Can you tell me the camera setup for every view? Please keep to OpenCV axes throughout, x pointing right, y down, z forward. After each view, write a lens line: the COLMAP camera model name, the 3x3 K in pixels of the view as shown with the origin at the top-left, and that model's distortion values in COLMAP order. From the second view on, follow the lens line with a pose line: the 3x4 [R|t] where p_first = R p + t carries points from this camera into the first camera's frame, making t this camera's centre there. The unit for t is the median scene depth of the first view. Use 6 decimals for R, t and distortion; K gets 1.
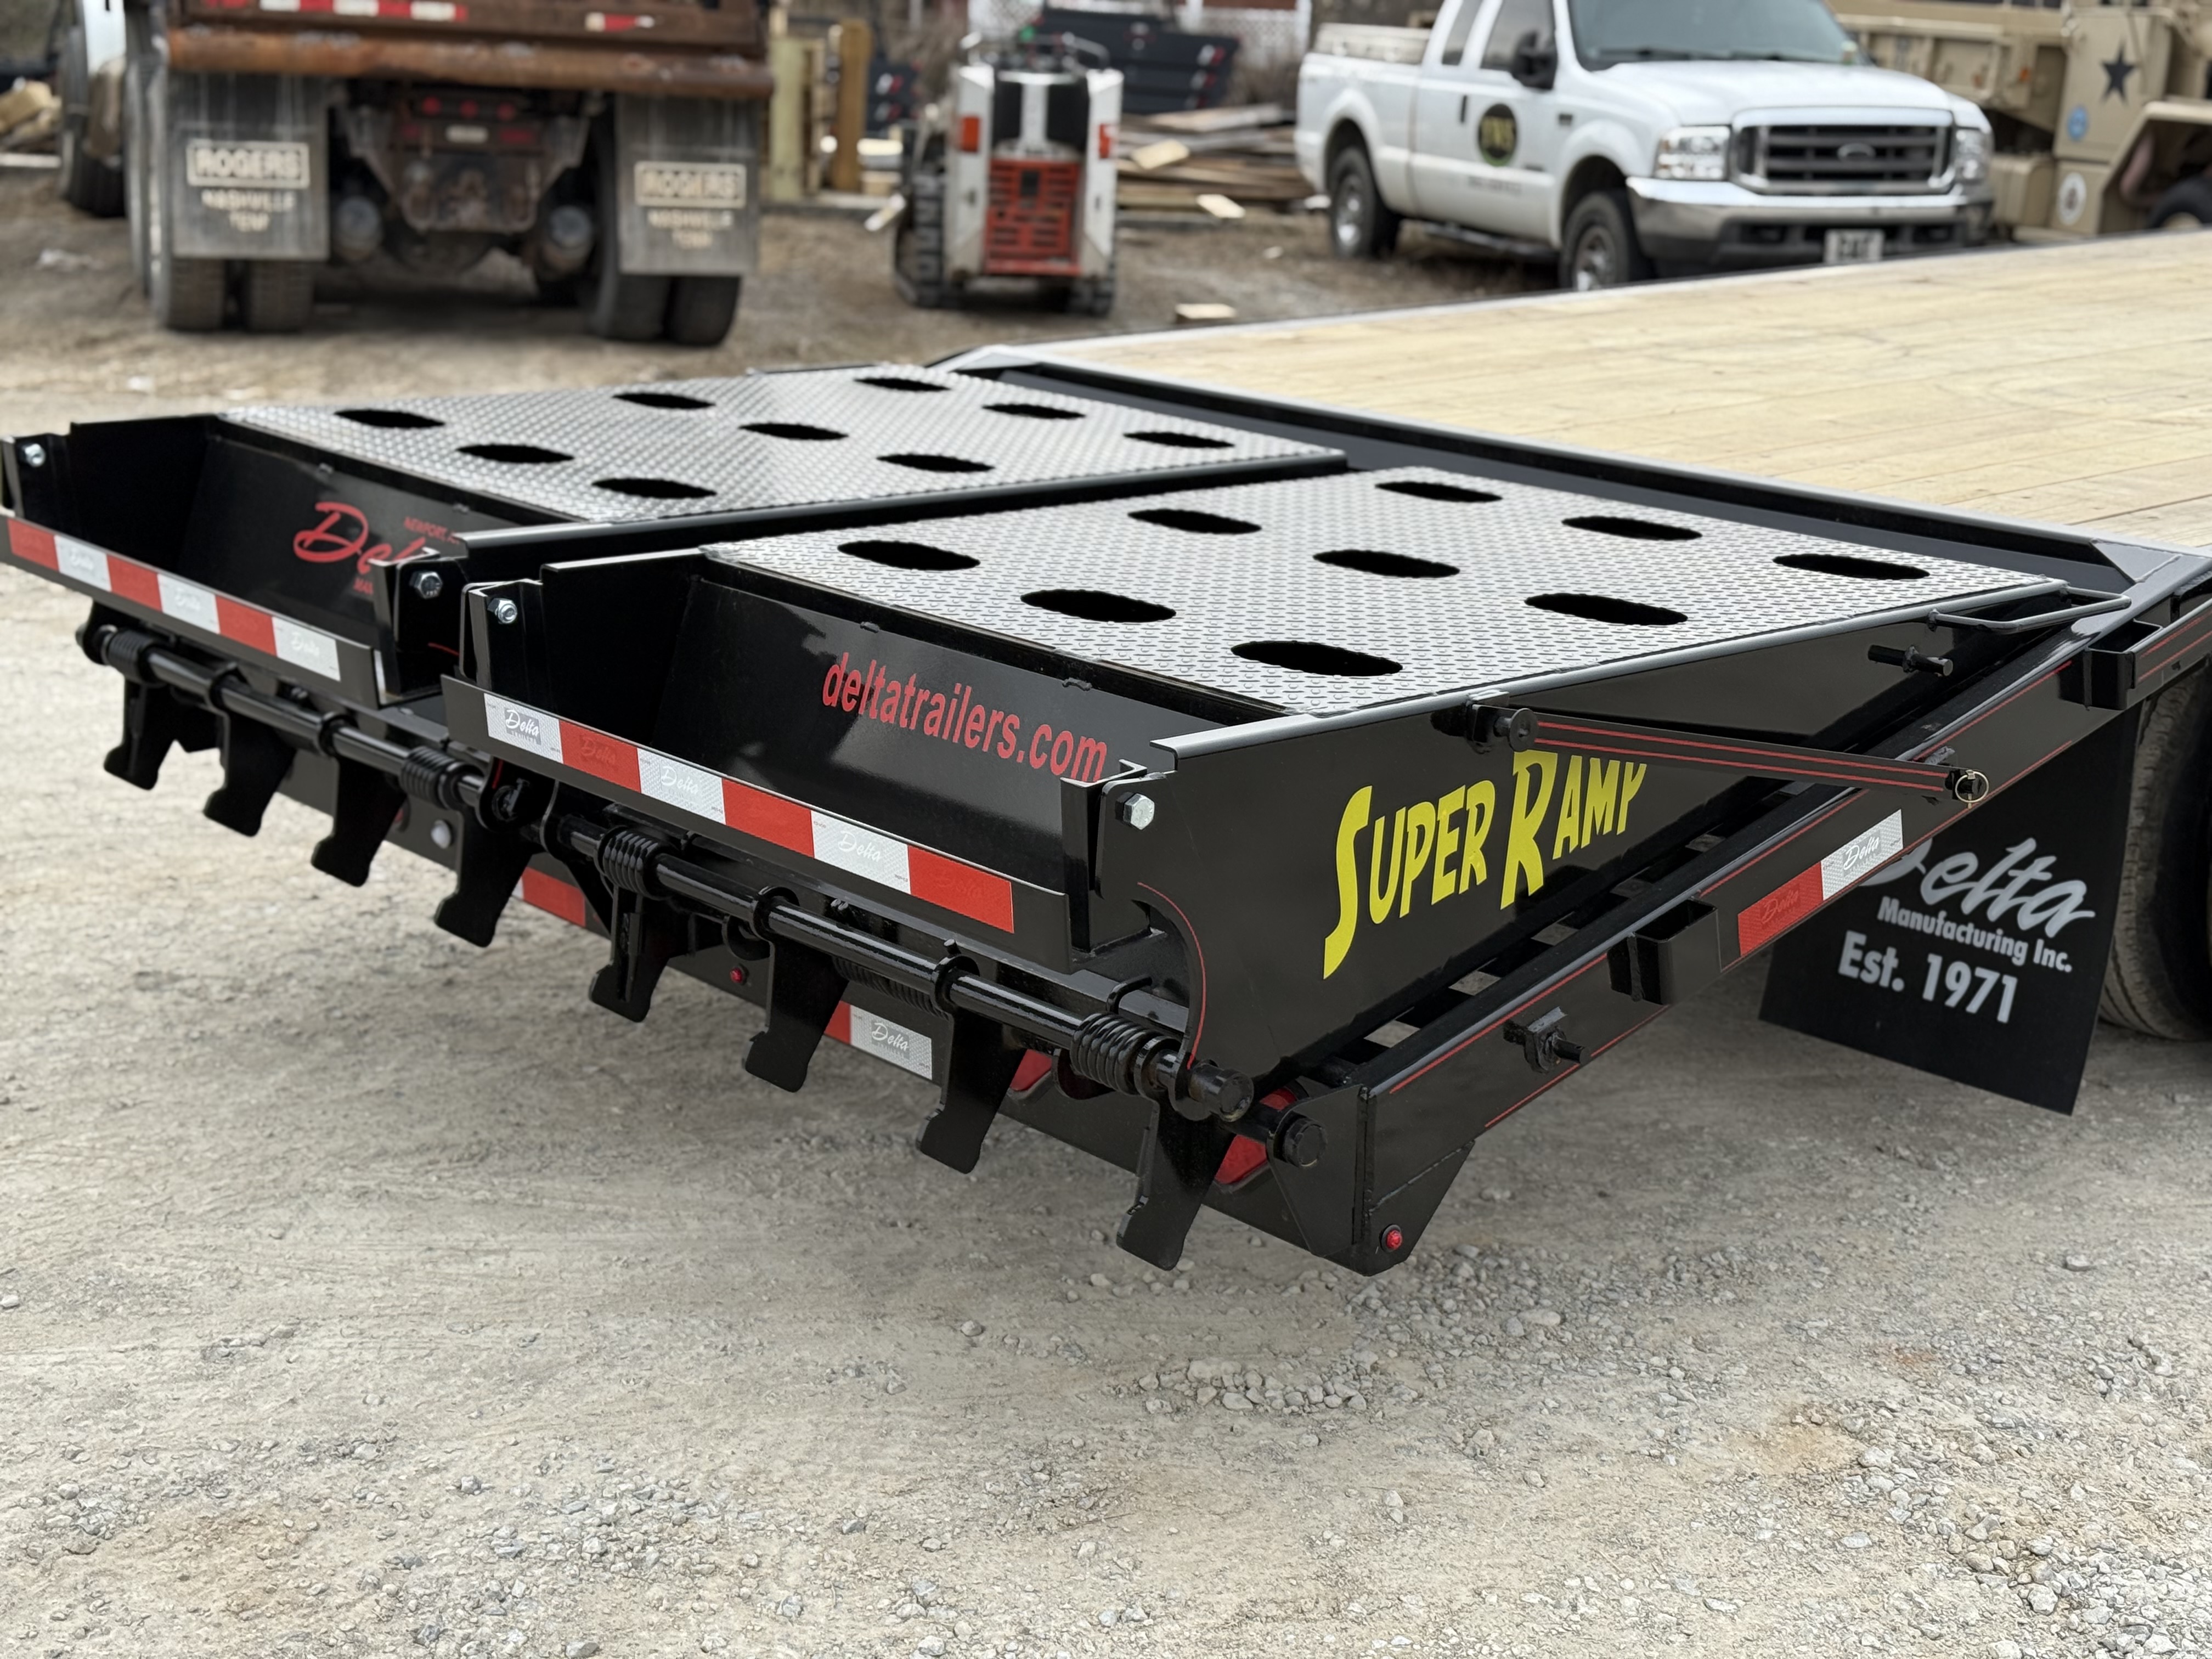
lens RADIAL K [[3037.0, 0, 1099.5], [0, 3037.0, 826.7], [0, 0, 1]] dist [0.111127, 0.000000]
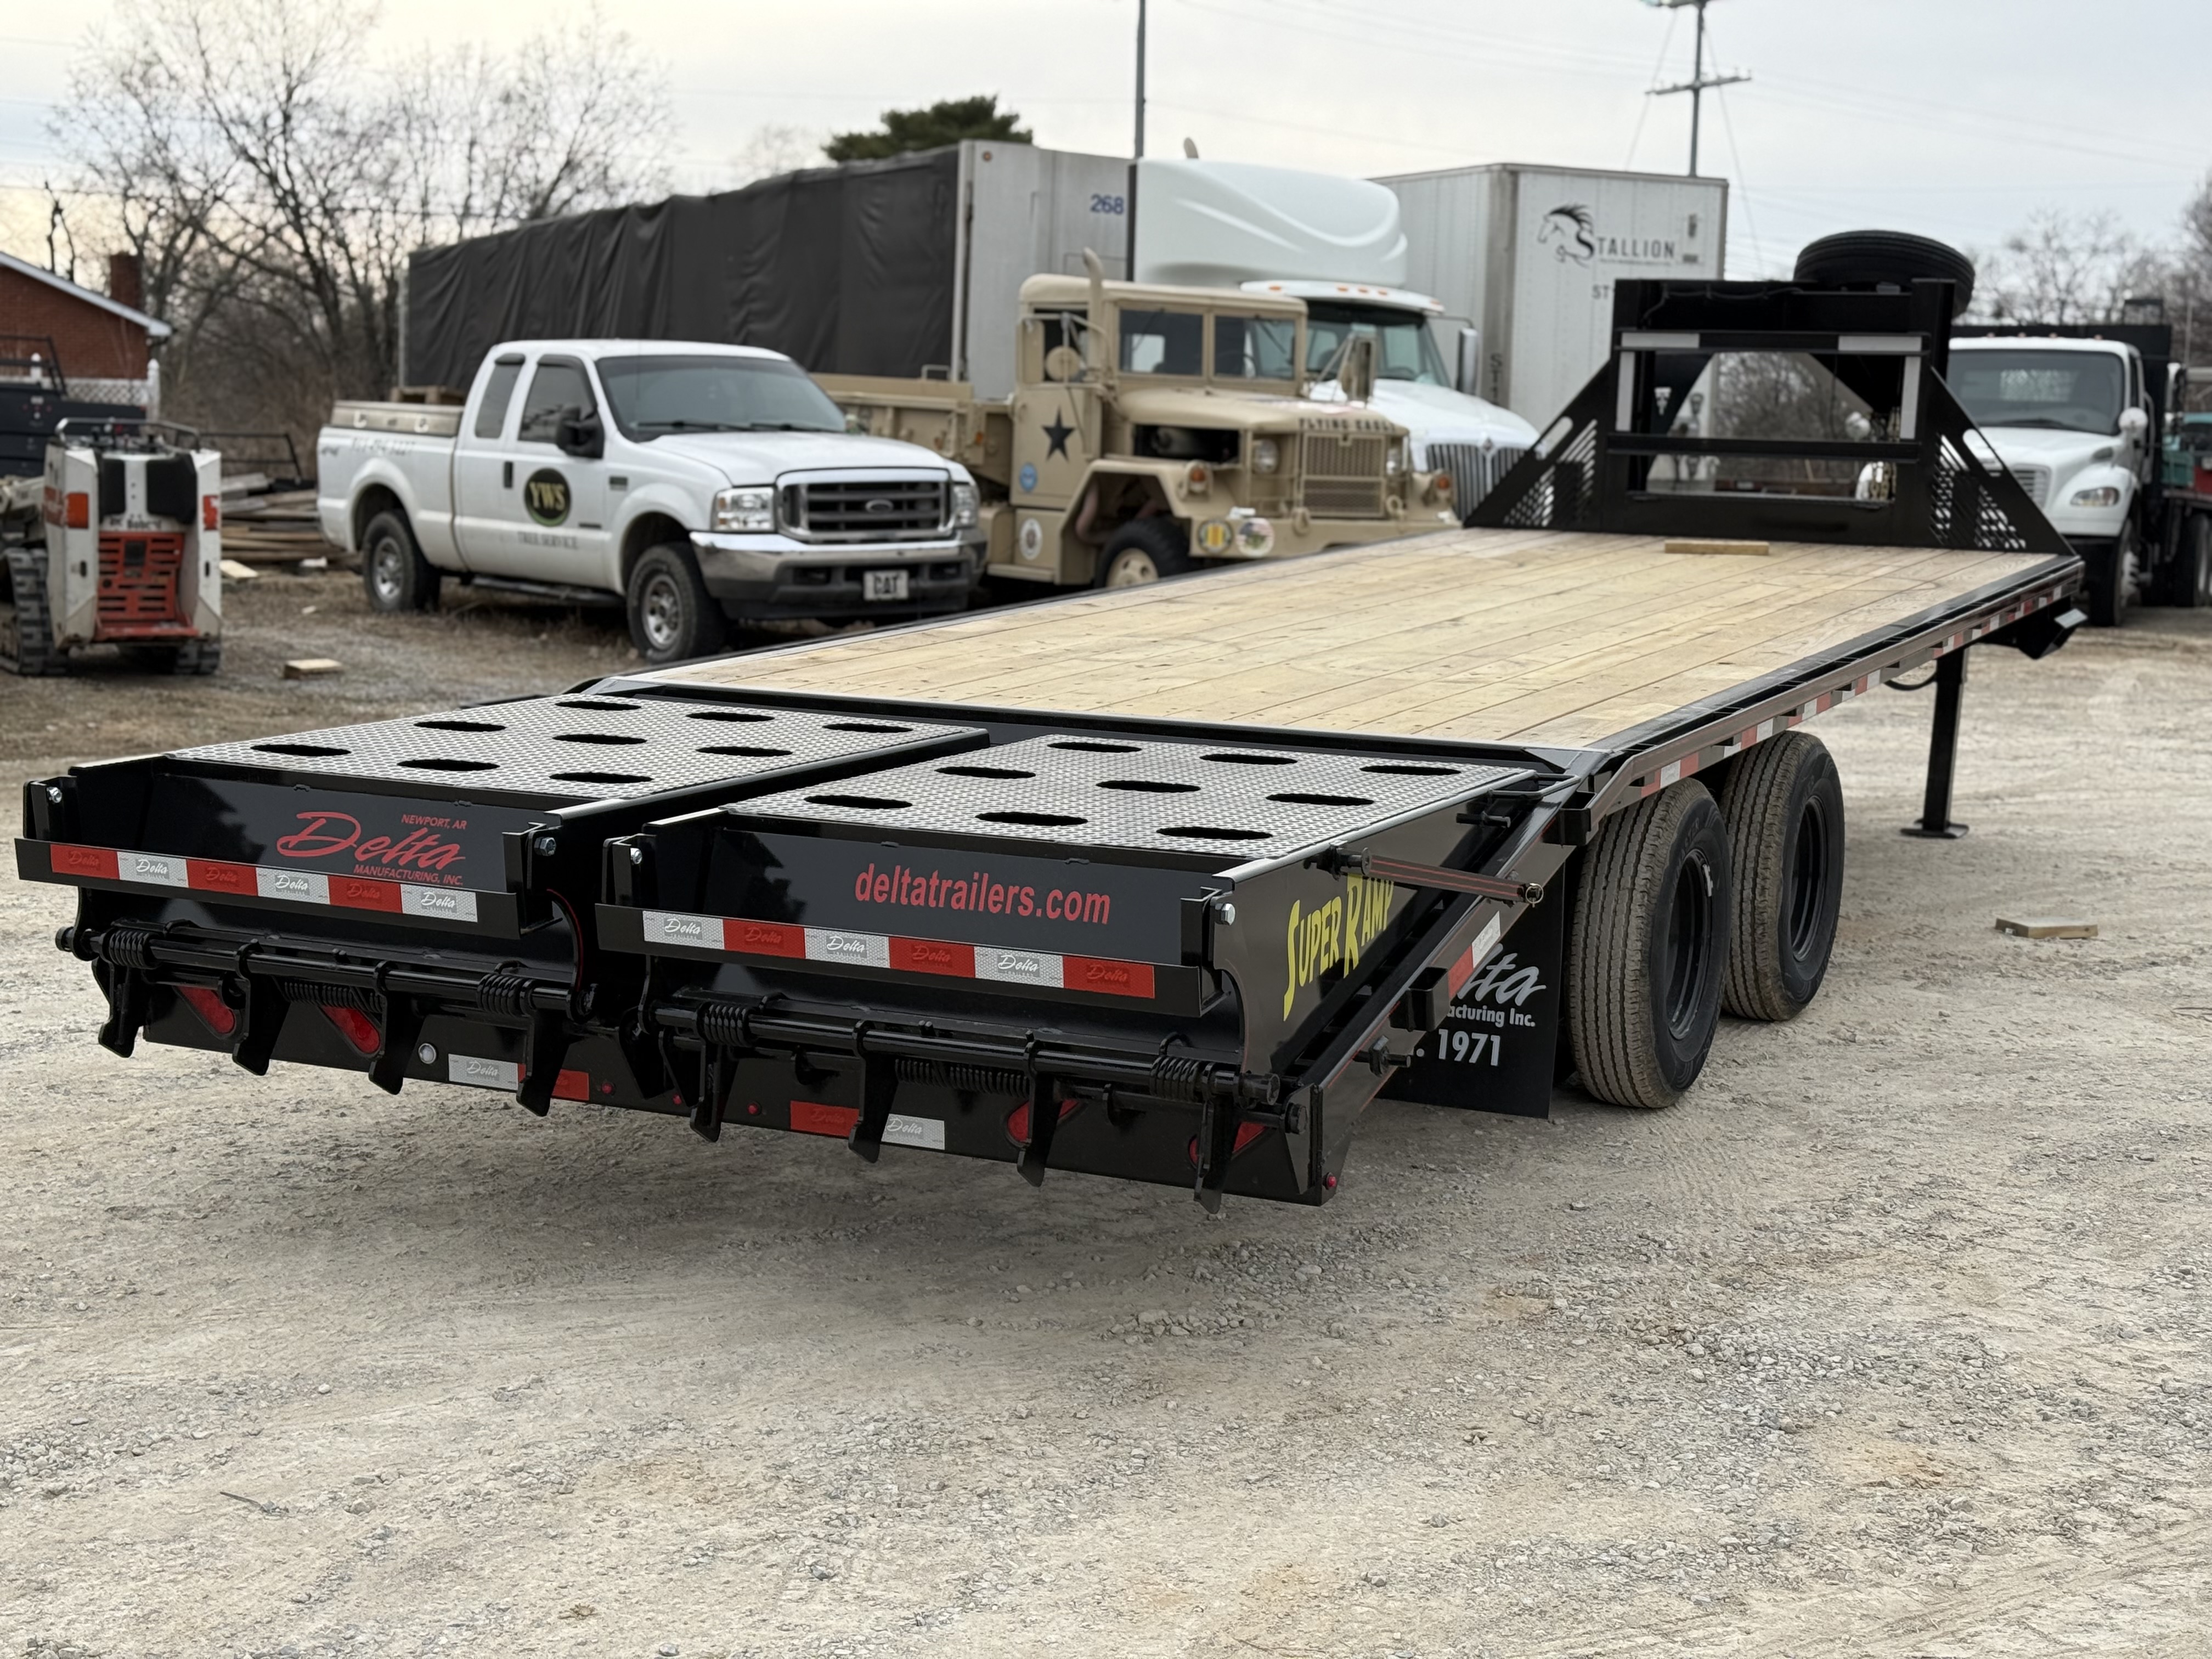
lens RADIAL K [[3037.0, 0, 1108.3], [0, 3037.0, 843.5], [0, 0, 1]] dist [0.111127, 0.000000]
pose [[0.924563, -0.076728, 0.373223, -0.117270], [0.115666, 0.989810, -0.083045, 0.015379], [-0.363048, 0.119950, 0.924017, -0.091436]]
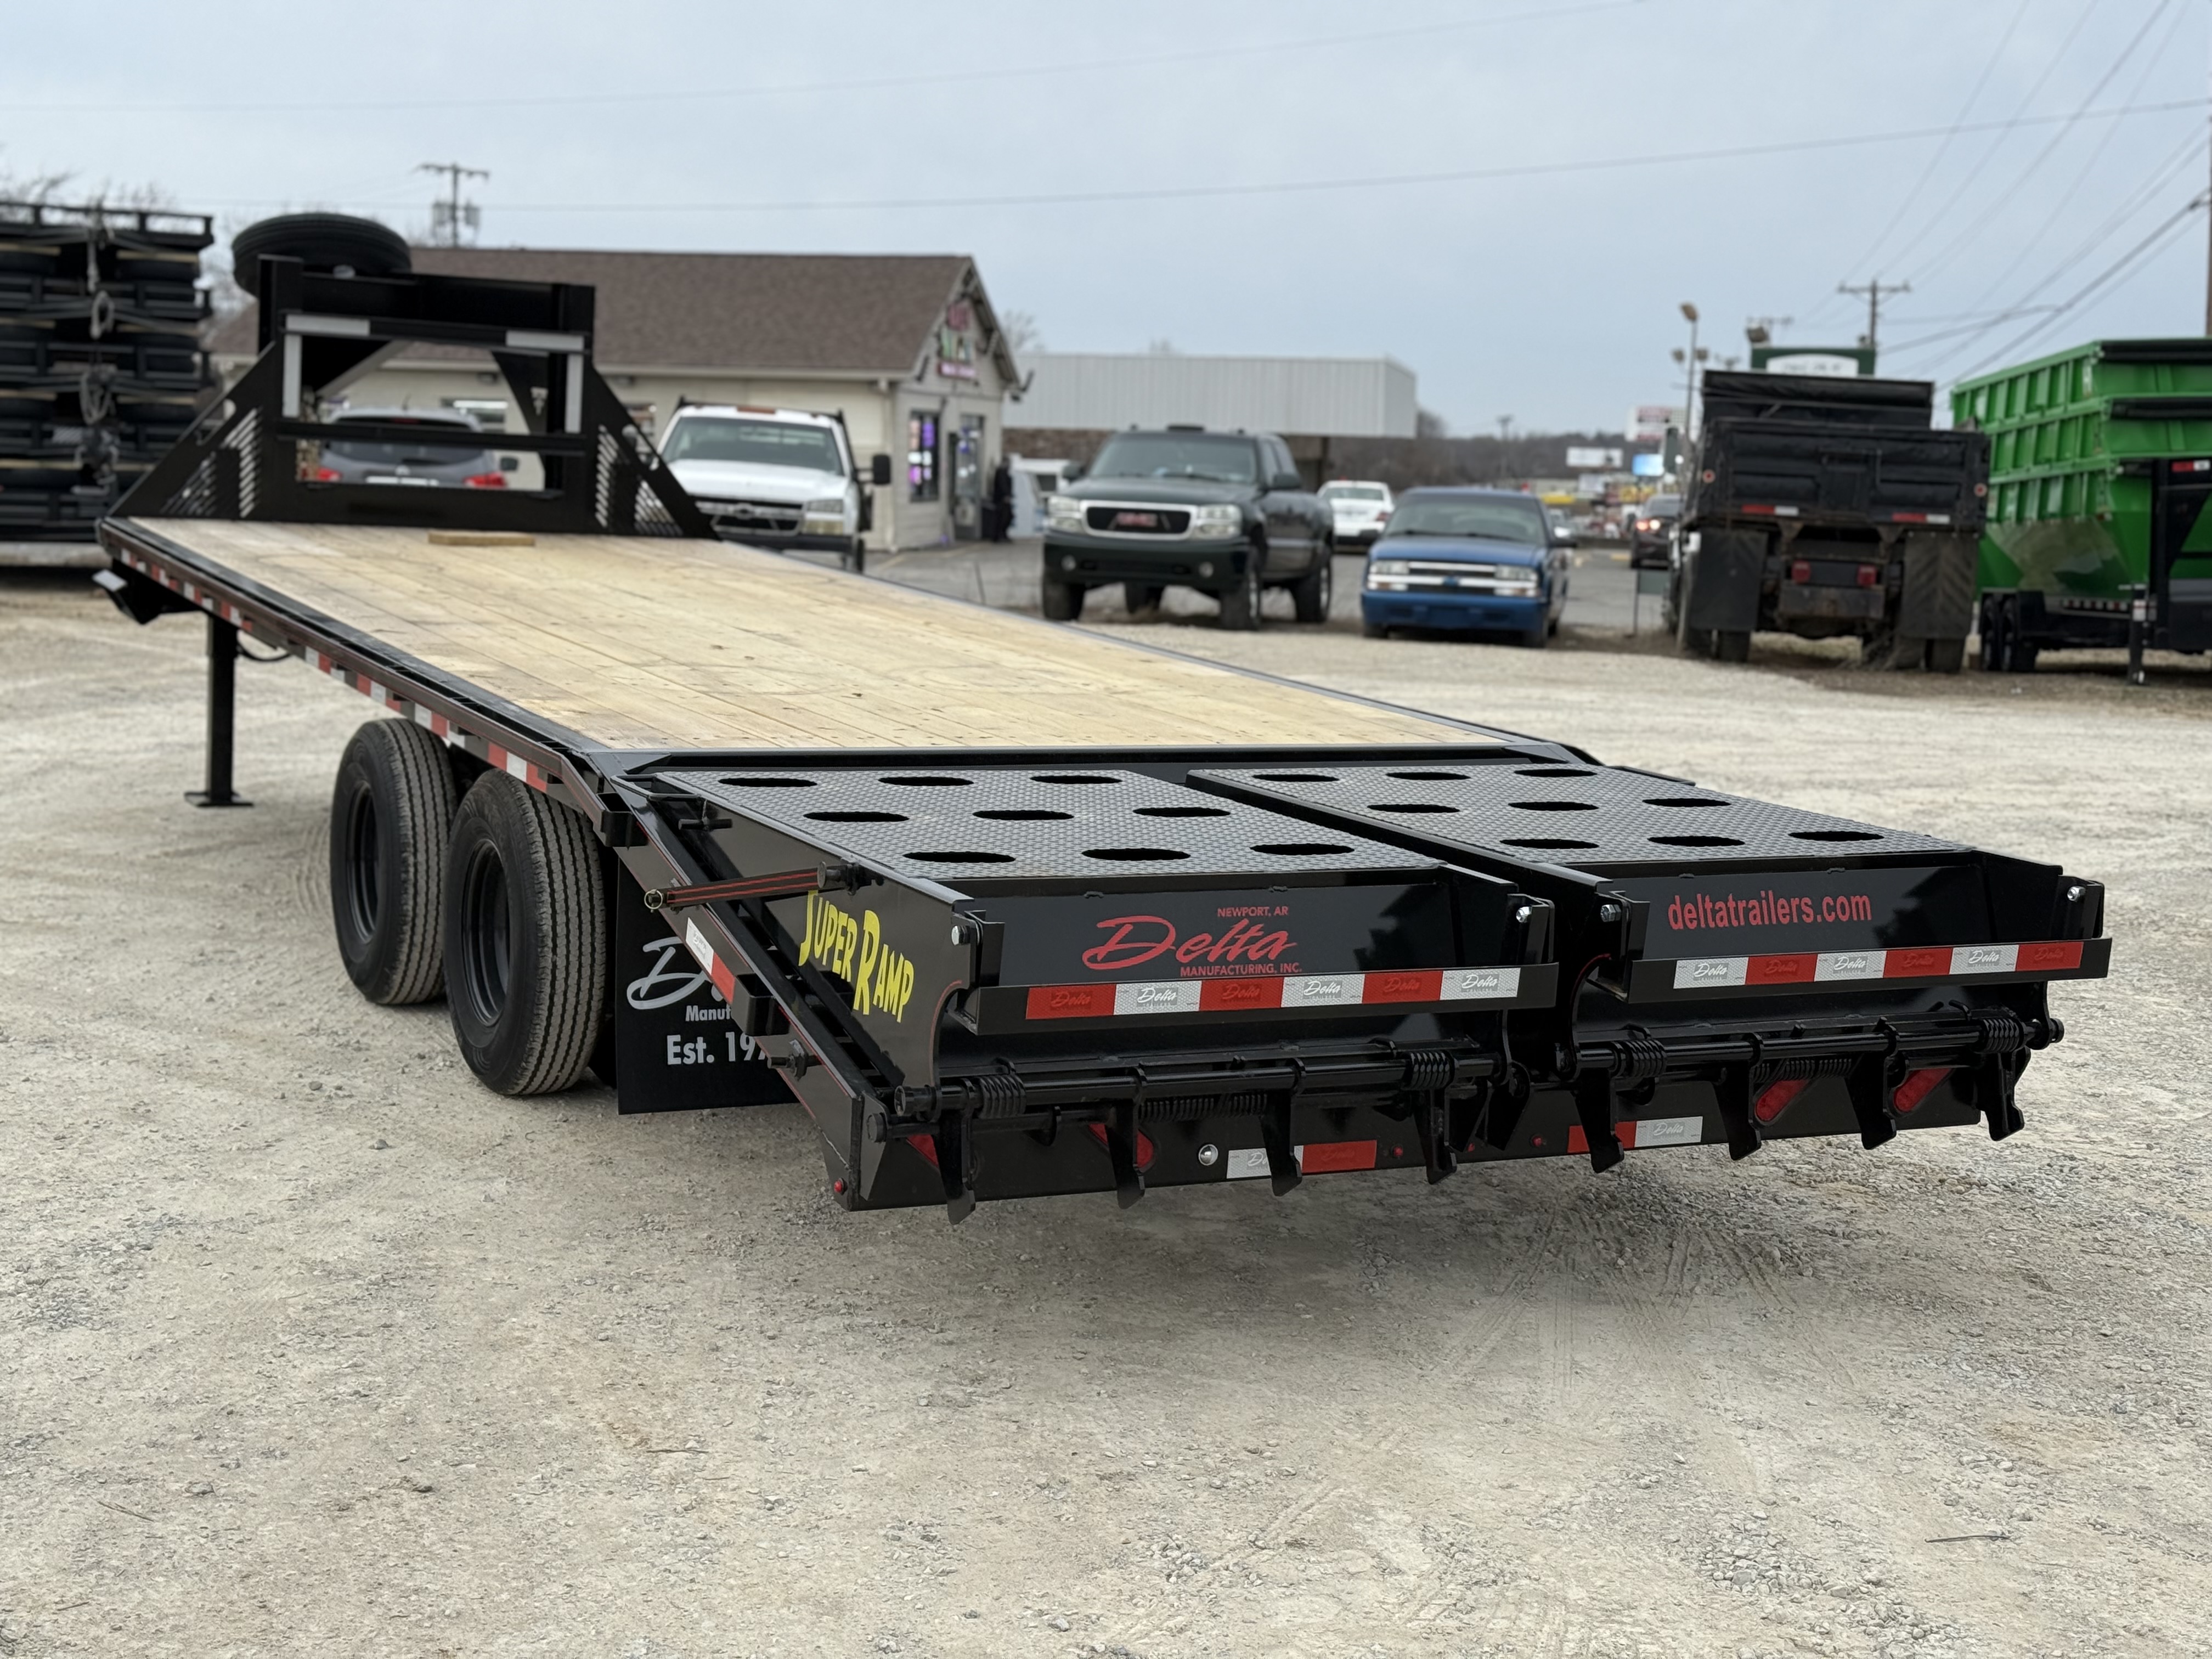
lens RADIAL K [[3037.0, 0, 1111.9], [0, 3037.0, 838.3], [0, 0, 1]] dist [0.111127, 0.000000]
pose [[0.269352, -0.160872, 0.949510, -0.381329], [0.219220, 0.970307, 0.102208, -0.071336], [-0.937759, 0.180621, 0.296620, 0.175730]]
